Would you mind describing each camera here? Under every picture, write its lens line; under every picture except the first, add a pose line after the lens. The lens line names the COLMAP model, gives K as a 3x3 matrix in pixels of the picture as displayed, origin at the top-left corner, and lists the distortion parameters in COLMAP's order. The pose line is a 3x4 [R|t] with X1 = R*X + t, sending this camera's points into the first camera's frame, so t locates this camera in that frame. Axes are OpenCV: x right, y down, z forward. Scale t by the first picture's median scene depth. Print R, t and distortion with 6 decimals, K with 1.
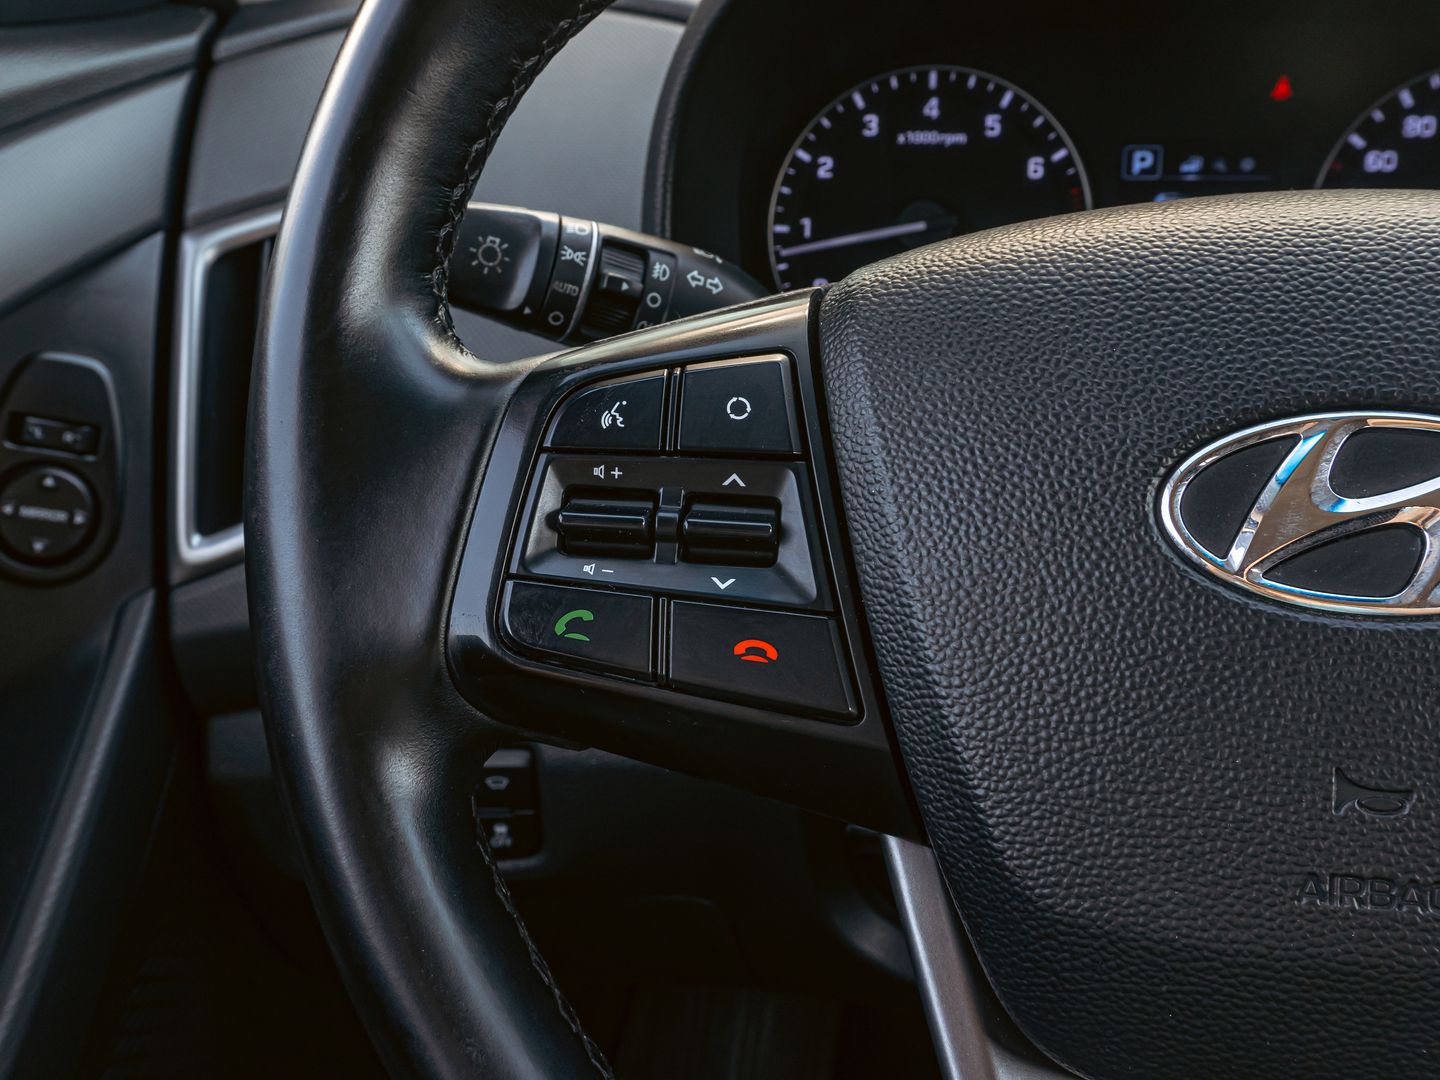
lens RADIAL K [[1490.7, 0, 720.0], [0, 1490.7, 540.0], [0, 0, 1]] dist [0.007071, 0.004289]
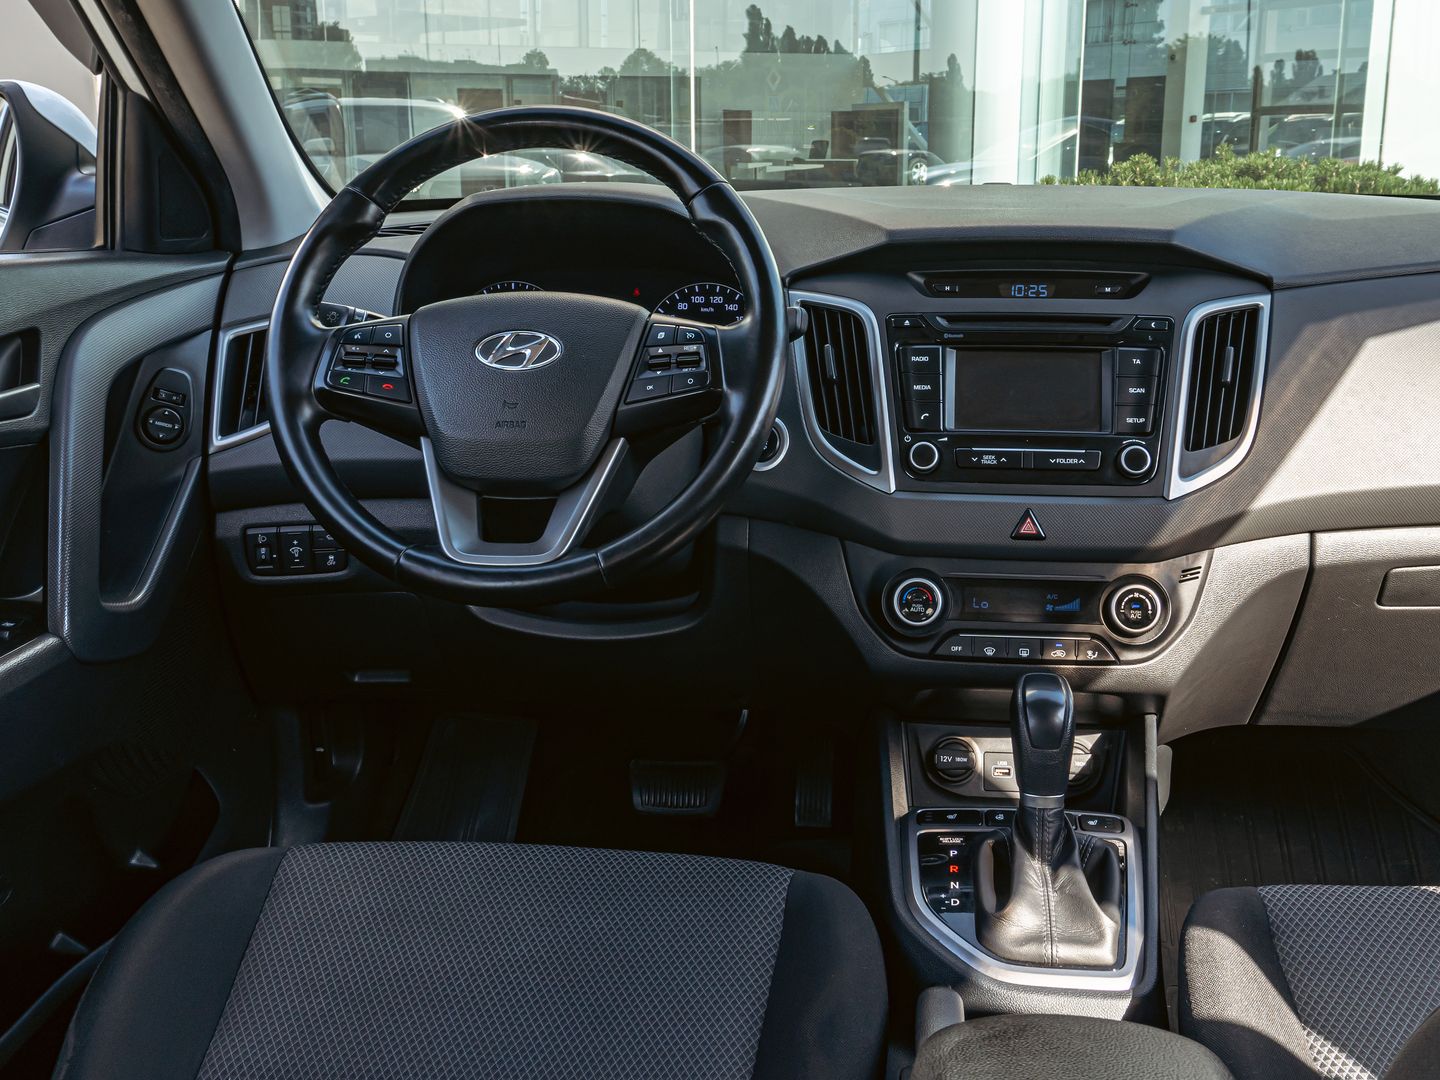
lens RADIAL K [[1445.9, 0, 720.0], [0, 1445.9, 540.0], [0, 0, 1]] dist [0.002669, -0.026776]
pose [[0.995988, 0.016720, 0.087907, 0.322057], [-0.000517, 0.983447, -0.181196, 0.658167], [-0.089481, 0.180423, 0.979510, -1.607351]]
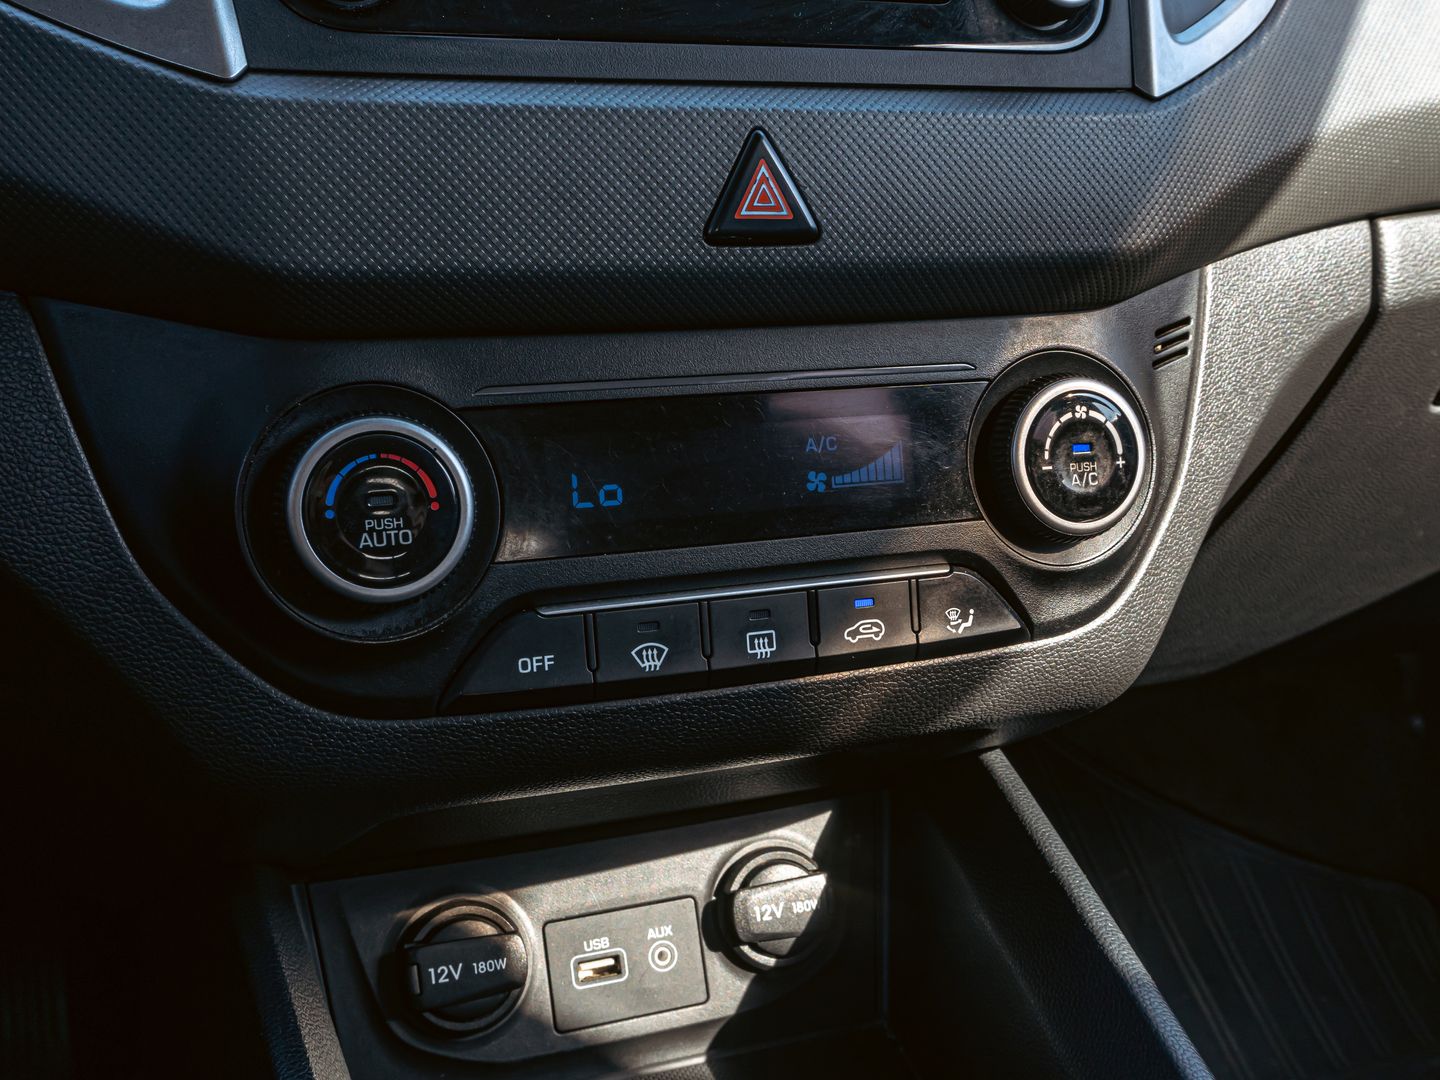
lens RADIAL K [[1597.0, 0, 720.0], [0, 1597.0, 540.0], [0, 0, 1]] dist [0.000170, 0.000428]
pose [[0.825618, -0.099515, 0.555385, 0.598902], [0.167933, 0.983055, -0.073497, 0.412108], [-0.538660, 0.153948, 0.828339, 0.087537]]
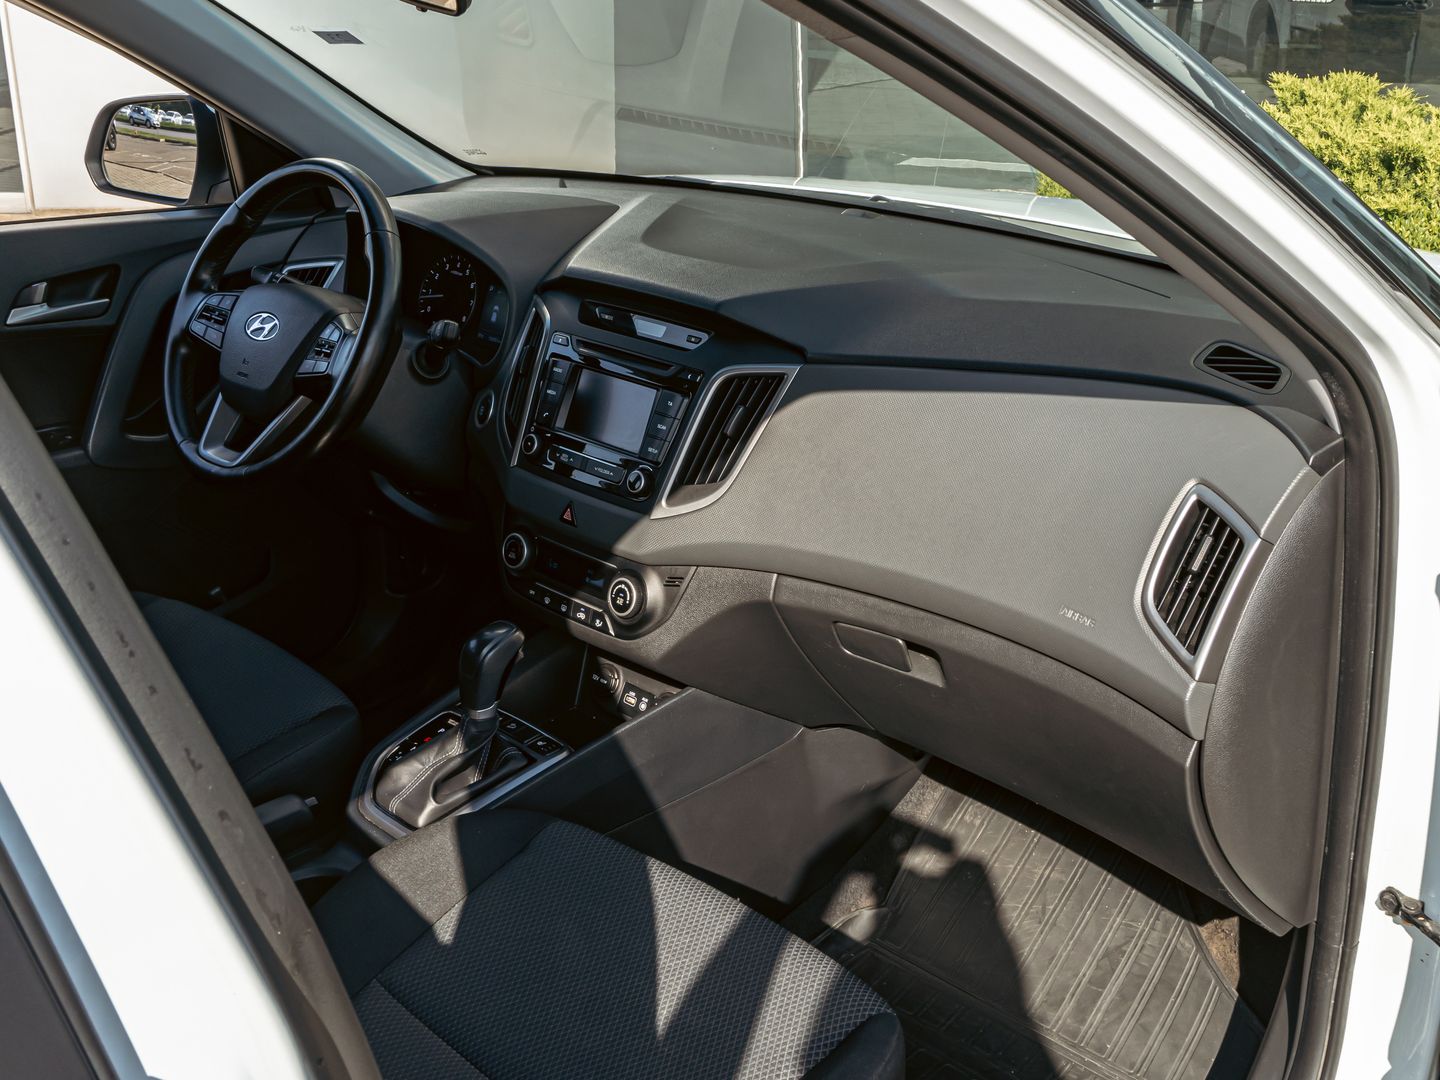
lens RADIAL K [[1445.9, 0, 720.0], [0, 1445.9, 540.0], [0, 0, 1]] dist [0.002669, -0.026776]
pose [[0.848366, 0.245956, -0.468809, 2.736366], [-0.265723, 0.963731, 0.024755, 0.103254], [0.457894, 0.103572, 0.882953, -1.892187]]
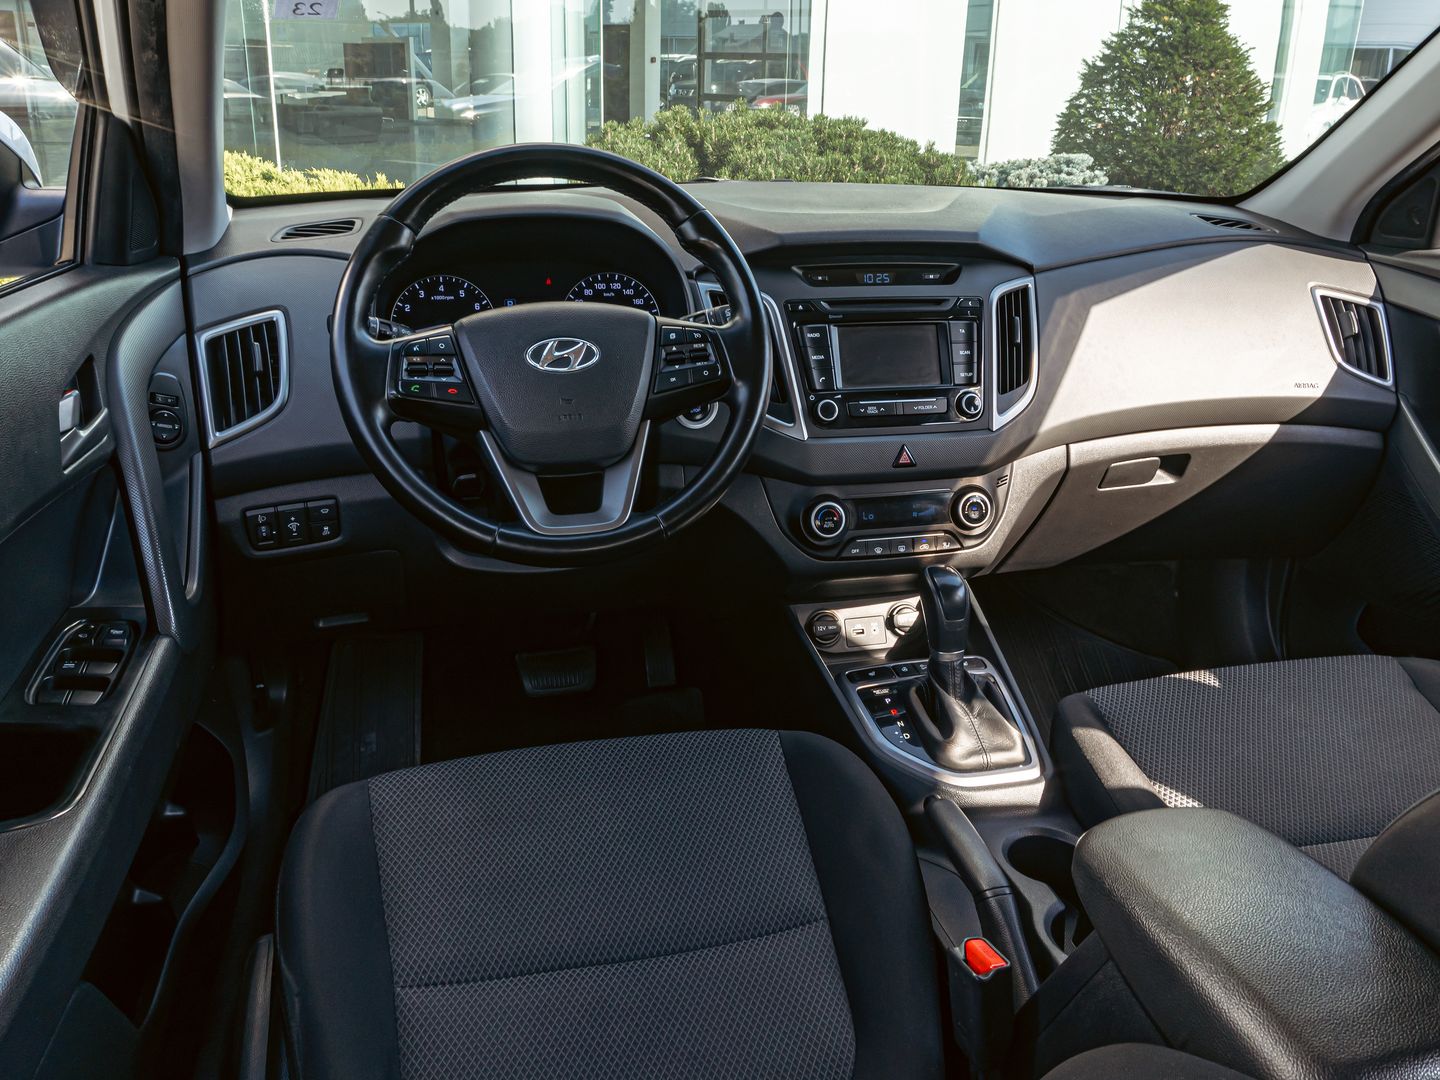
lens RADIAL K [[1180.6, 0, 720.0], [0, 1180.6, 540.0], [0, 0, 1]] dist [-0.026744, 0.003381]
pose [[0.897915, -0.100281, 0.428594, -0.482276], [0.133145, 0.989967, -0.047311, 0.460537], [-0.419550, 0.099546, 0.902258, -1.528701]]
